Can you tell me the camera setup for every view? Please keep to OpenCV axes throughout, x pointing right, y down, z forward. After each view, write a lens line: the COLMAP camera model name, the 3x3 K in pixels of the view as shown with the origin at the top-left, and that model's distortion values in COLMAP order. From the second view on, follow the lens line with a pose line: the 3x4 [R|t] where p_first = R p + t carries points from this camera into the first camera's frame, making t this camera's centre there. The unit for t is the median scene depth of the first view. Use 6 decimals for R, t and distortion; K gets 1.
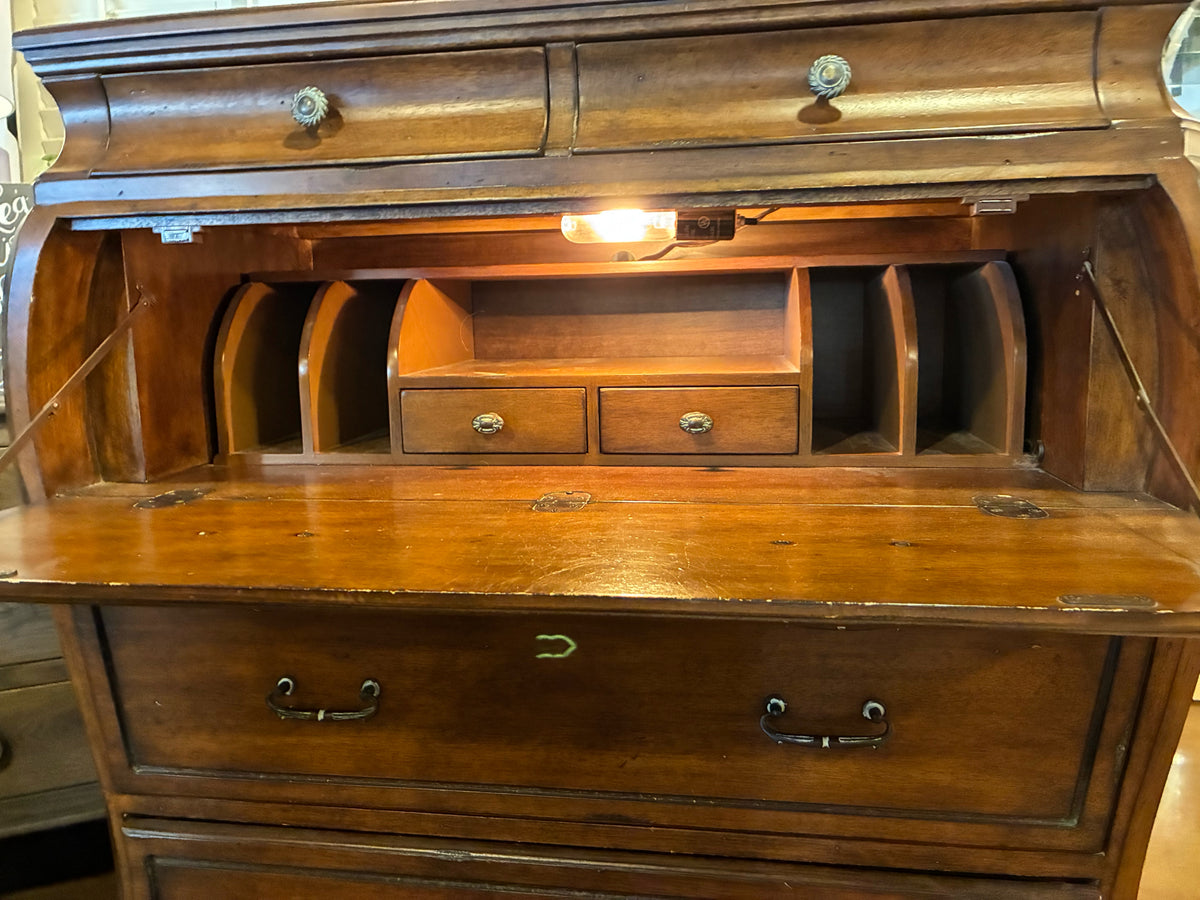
lens RADIAL K [[923.9, 0, 592.3], [0, 923.9, 449.6], [0, 0, 1]] dist [0.022694, -0.047322]
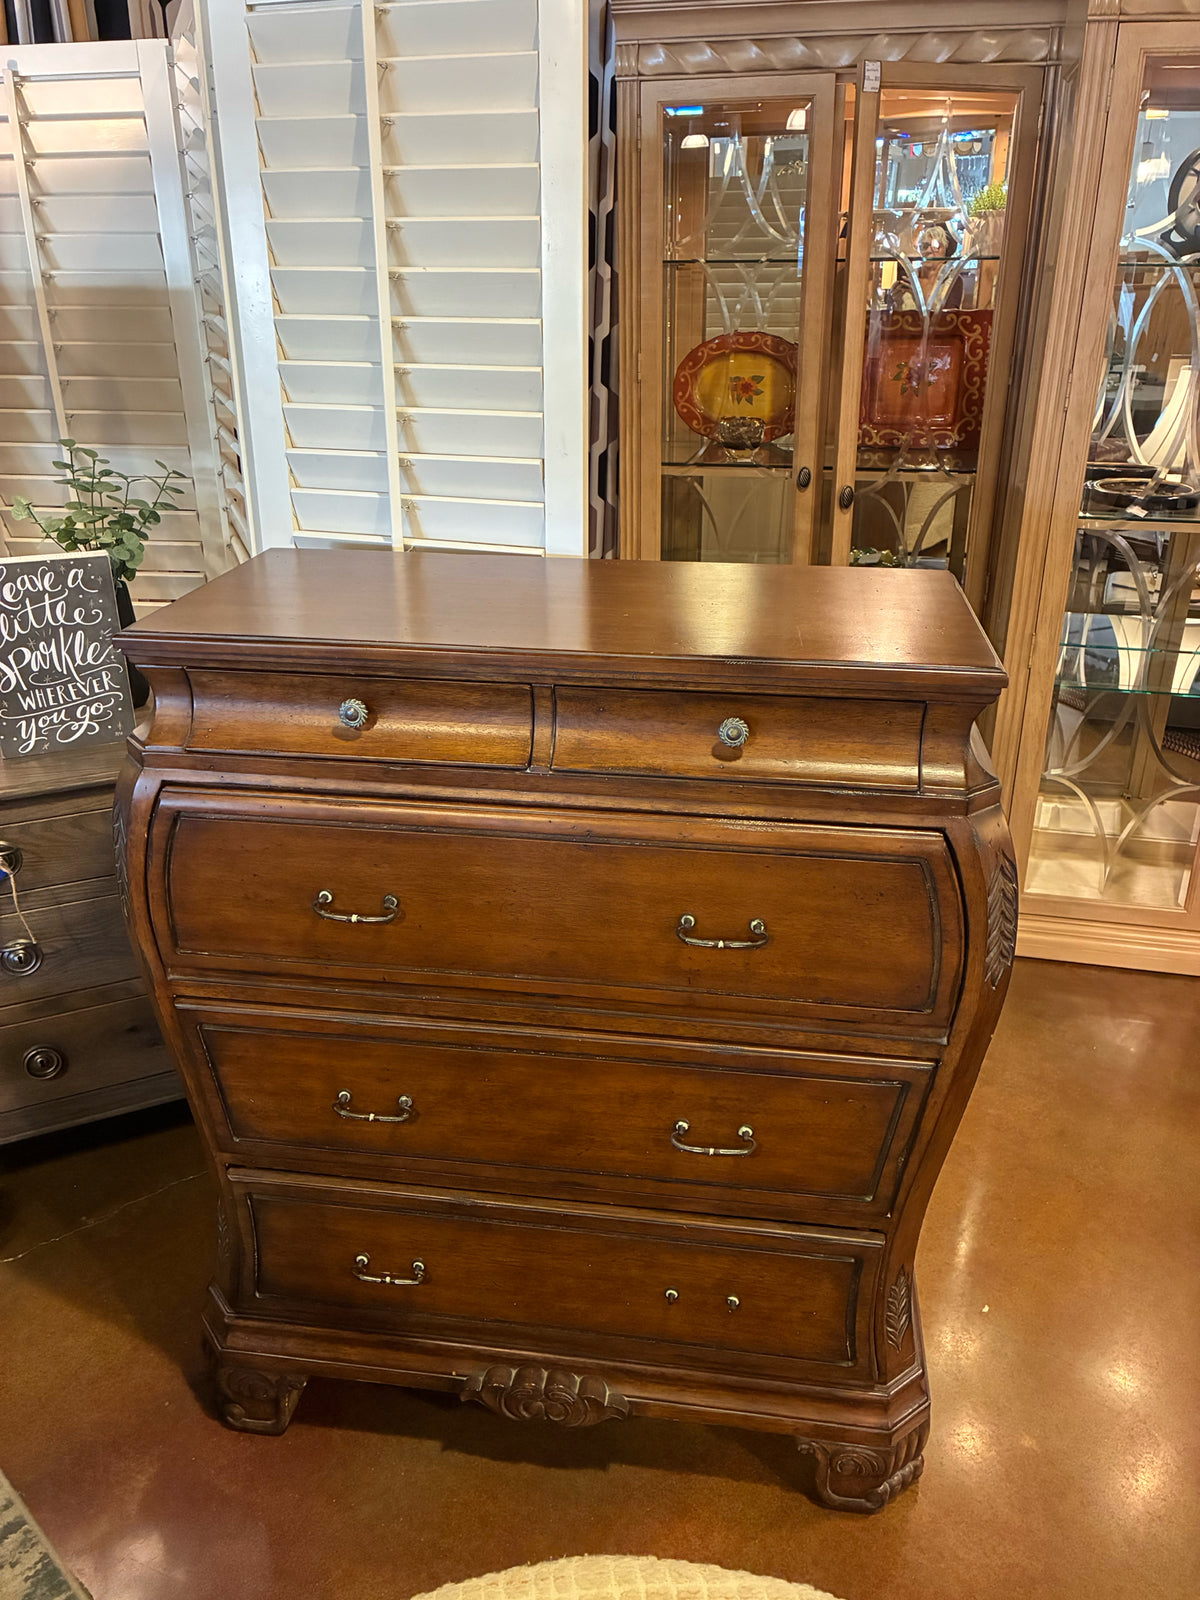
lens RADIAL K [[1231.9, 0, 604.9], [0, 1231.9, 801.7], [0, 0, 1]] dist [0.022694, -0.047322]
pose [[0.999474, 0.017788, 0.027117, 0.010565], [-0.024438, 0.962781, 0.269177, -0.754106], [-0.021319, -0.269698, 0.962709, -0.770625]]
